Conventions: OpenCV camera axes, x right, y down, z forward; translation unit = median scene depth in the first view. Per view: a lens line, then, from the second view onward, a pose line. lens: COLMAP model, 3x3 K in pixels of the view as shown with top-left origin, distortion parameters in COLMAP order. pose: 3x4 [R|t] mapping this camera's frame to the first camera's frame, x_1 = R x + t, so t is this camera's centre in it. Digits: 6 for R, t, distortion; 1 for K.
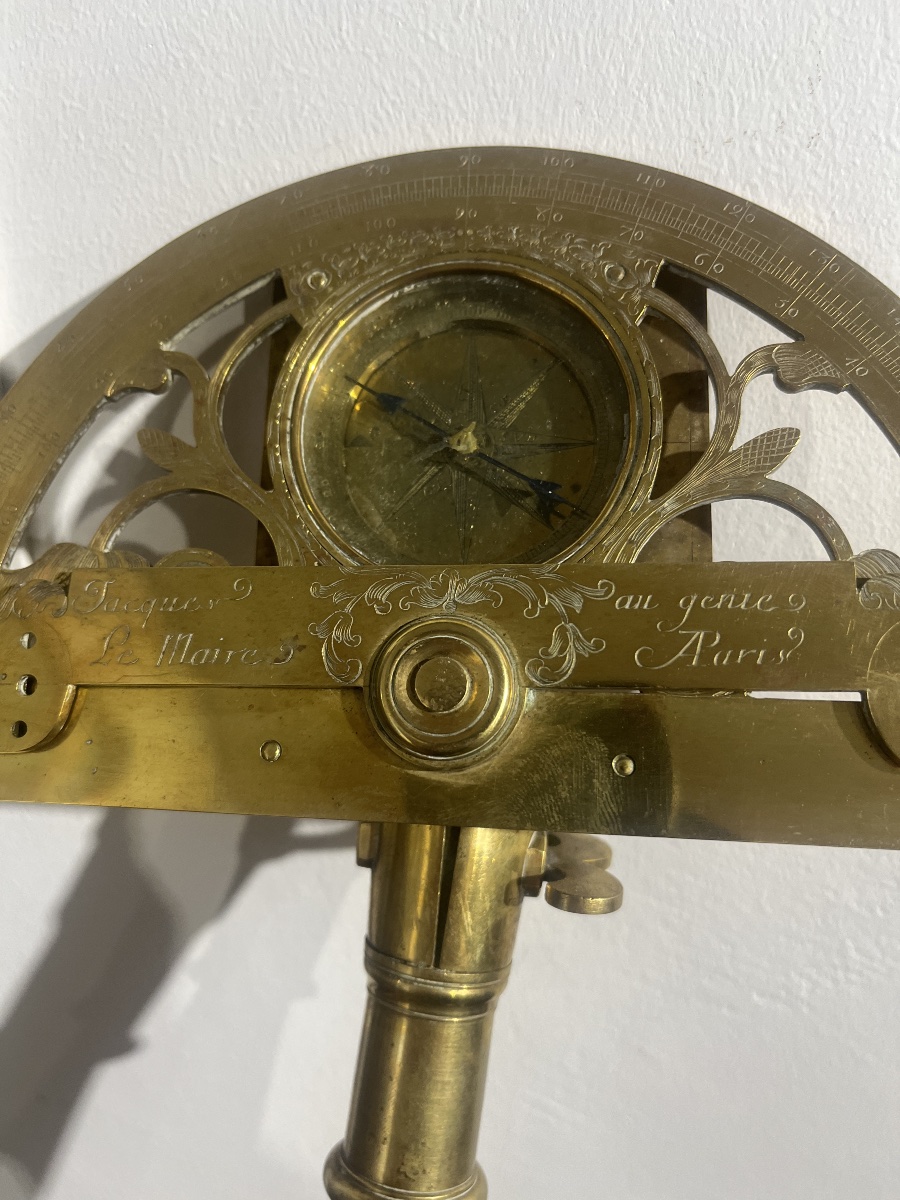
lens RADIAL K [[956.9, 0, 450.0], [0, 956.9, 600.0], [0, 0, 1]] dist [0.050130, -0.125130]
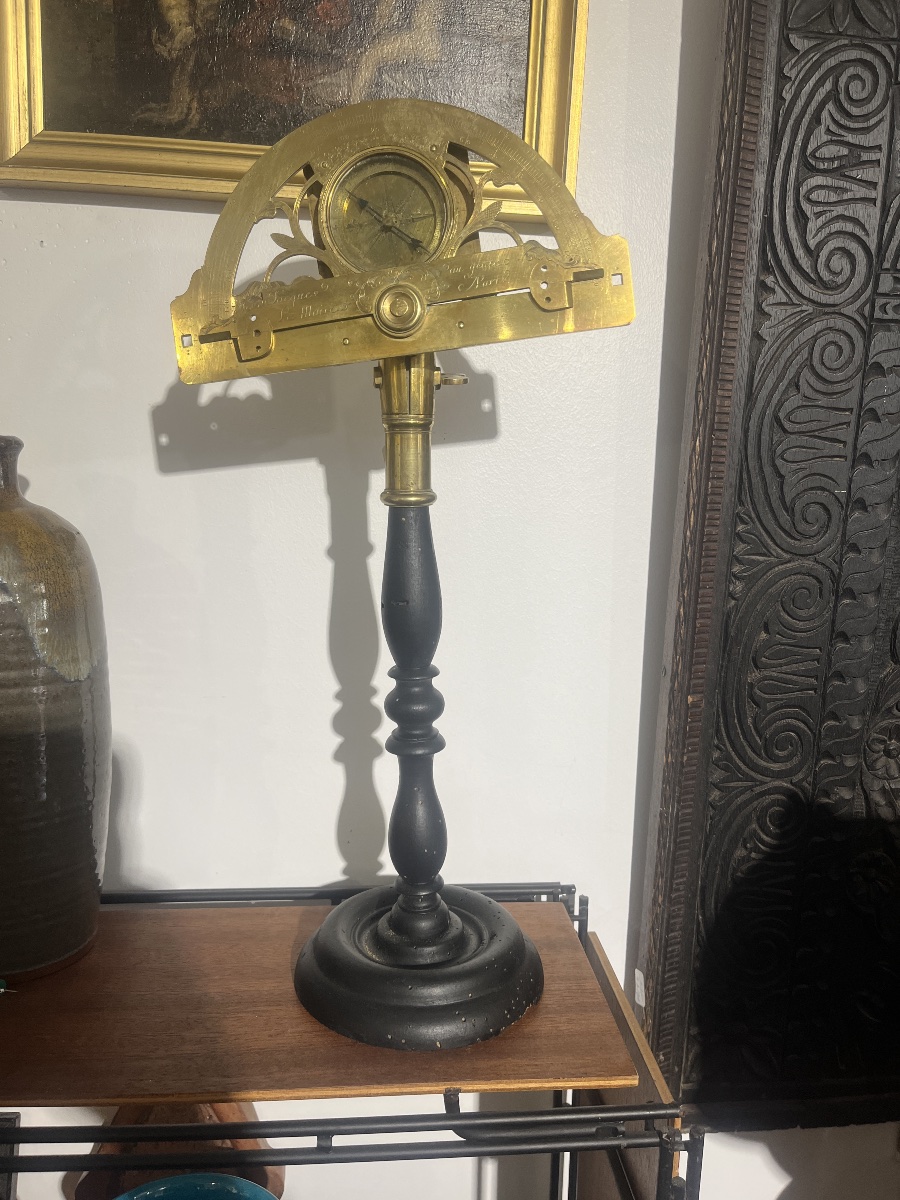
lens RADIAL K [[891.7, 0, 431.2], [0, 891.7, 600.6], [0, 0, 1]] dist [0.043699, -0.100024]
pose [[0.978449, -0.186557, 0.088506, -0.299179], [0.152874, 0.942611, 0.296840, 0.120876], [-0.138804, -0.276912, 0.950817, -1.788850]]
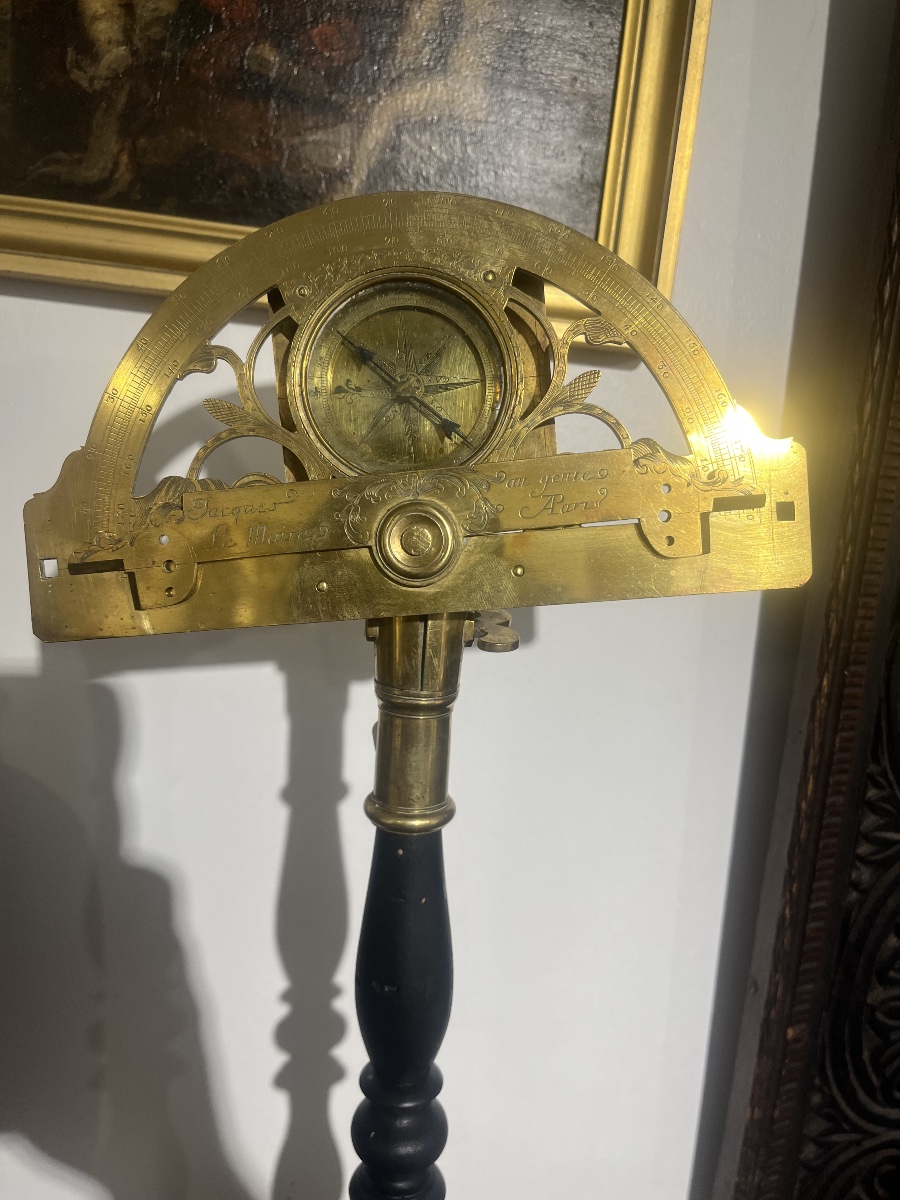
lens RADIAL K [[959.9, 0, 442.7], [0, 959.9, 621.0], [0, 0, 1]] dist [0.049552, -0.118951]
pose [[0.983407, -0.127749, 0.128802, -0.187275], [0.091992, 0.963114, 0.252880, -0.193007], [-0.156356, -0.236835, 0.958886, -0.692182]]
